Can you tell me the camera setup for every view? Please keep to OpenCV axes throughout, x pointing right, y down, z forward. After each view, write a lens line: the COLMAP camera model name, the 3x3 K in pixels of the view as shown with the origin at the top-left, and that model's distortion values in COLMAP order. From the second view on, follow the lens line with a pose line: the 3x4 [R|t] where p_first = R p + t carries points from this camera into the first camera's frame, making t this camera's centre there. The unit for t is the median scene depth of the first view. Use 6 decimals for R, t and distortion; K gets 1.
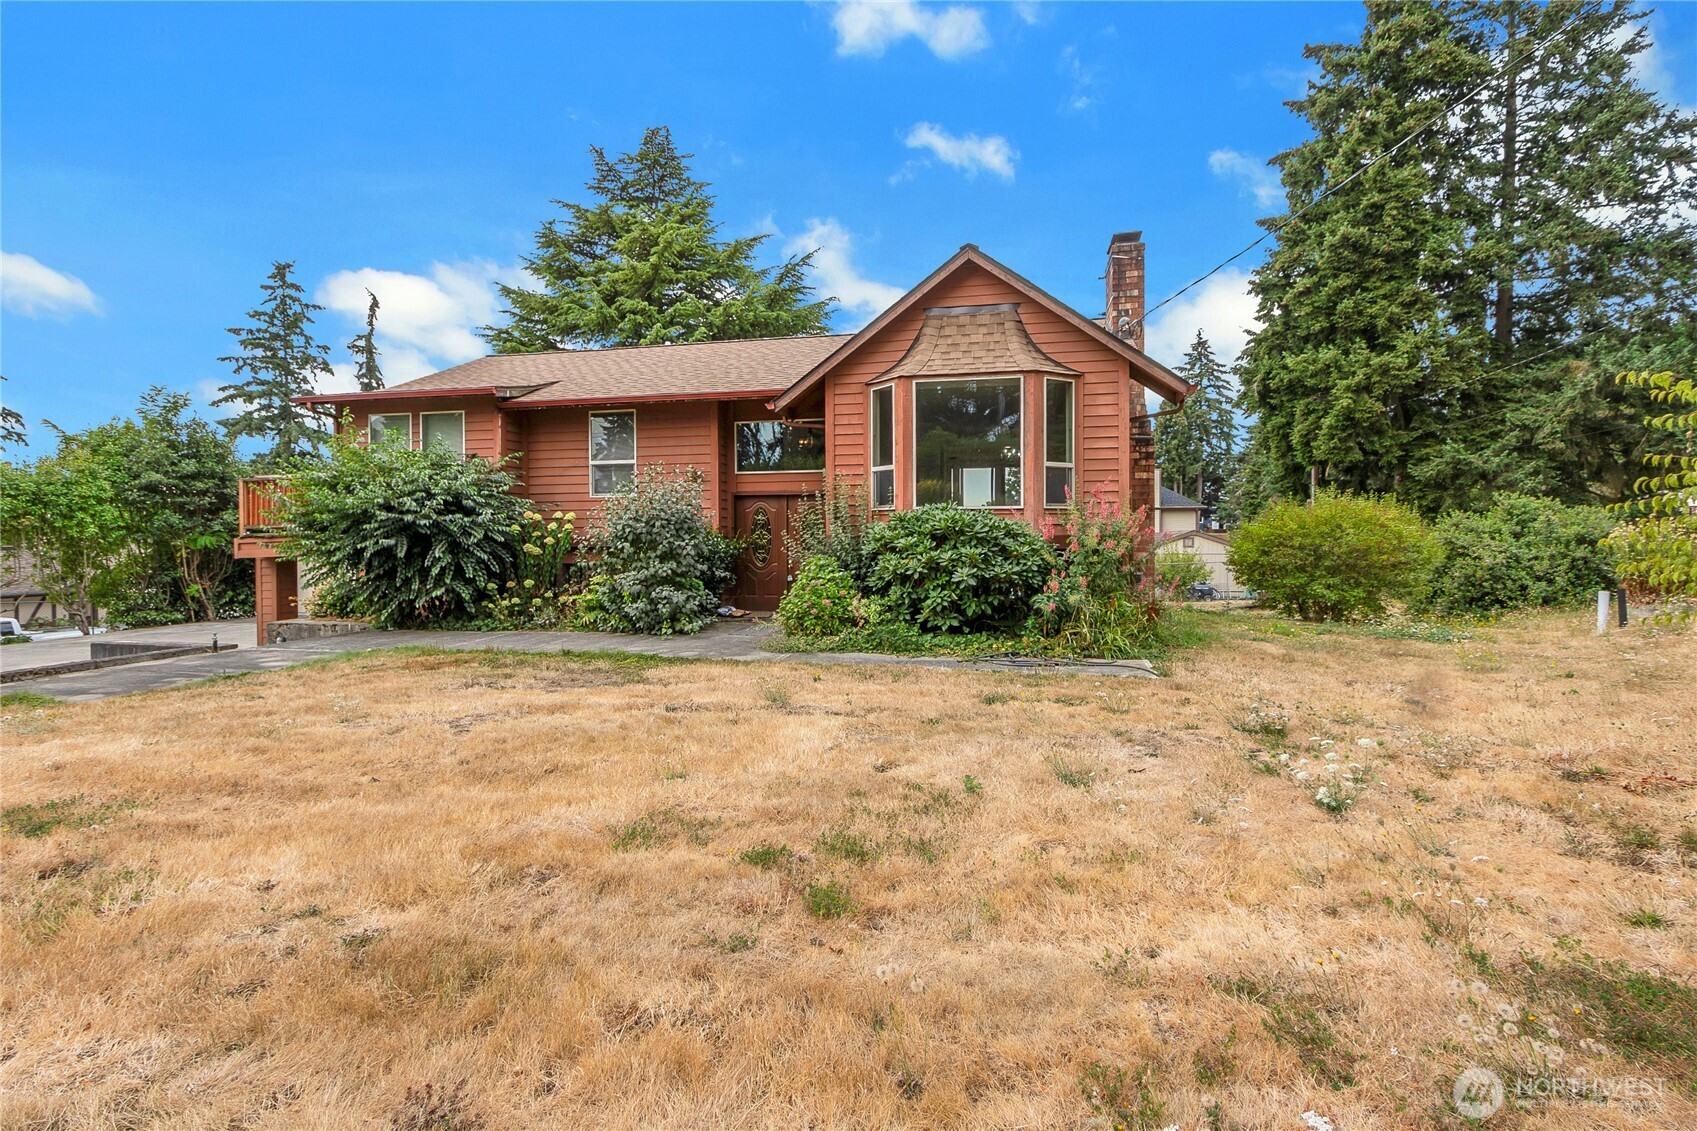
lens RADIAL K [[806.3, 0, 823.4], [0, 806.3, 520.3], [0, 0, 1]] dist [0.000347, 0.000271]
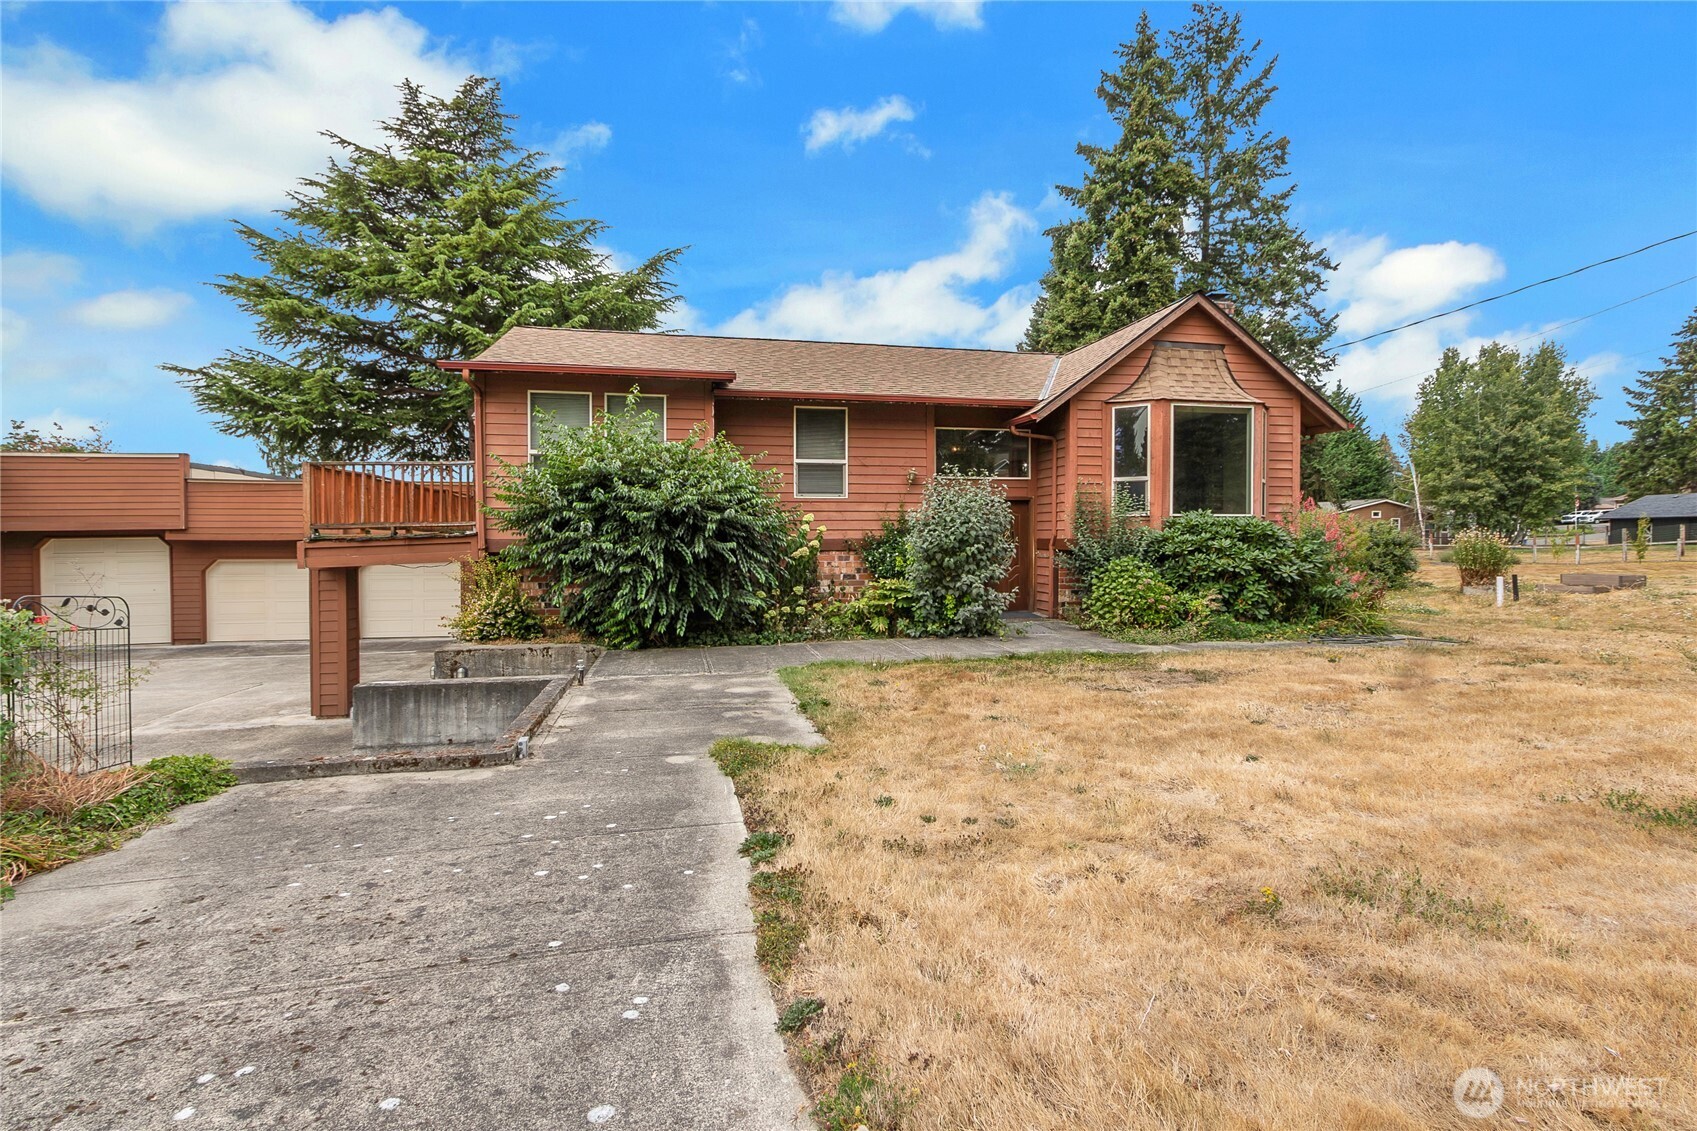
lens RADIAL K [[806.3, 0, 823.4], [0, 806.3, 520.3], [0, 0, 1]] dist [0.000347, 0.000271]
pose [[0.905232, 0.013011, 0.424718, -0.662698], [-0.008670, 0.999889, -0.012152, 0.008523], [-0.424829, 0.007318, 0.905244, 0.142577]]
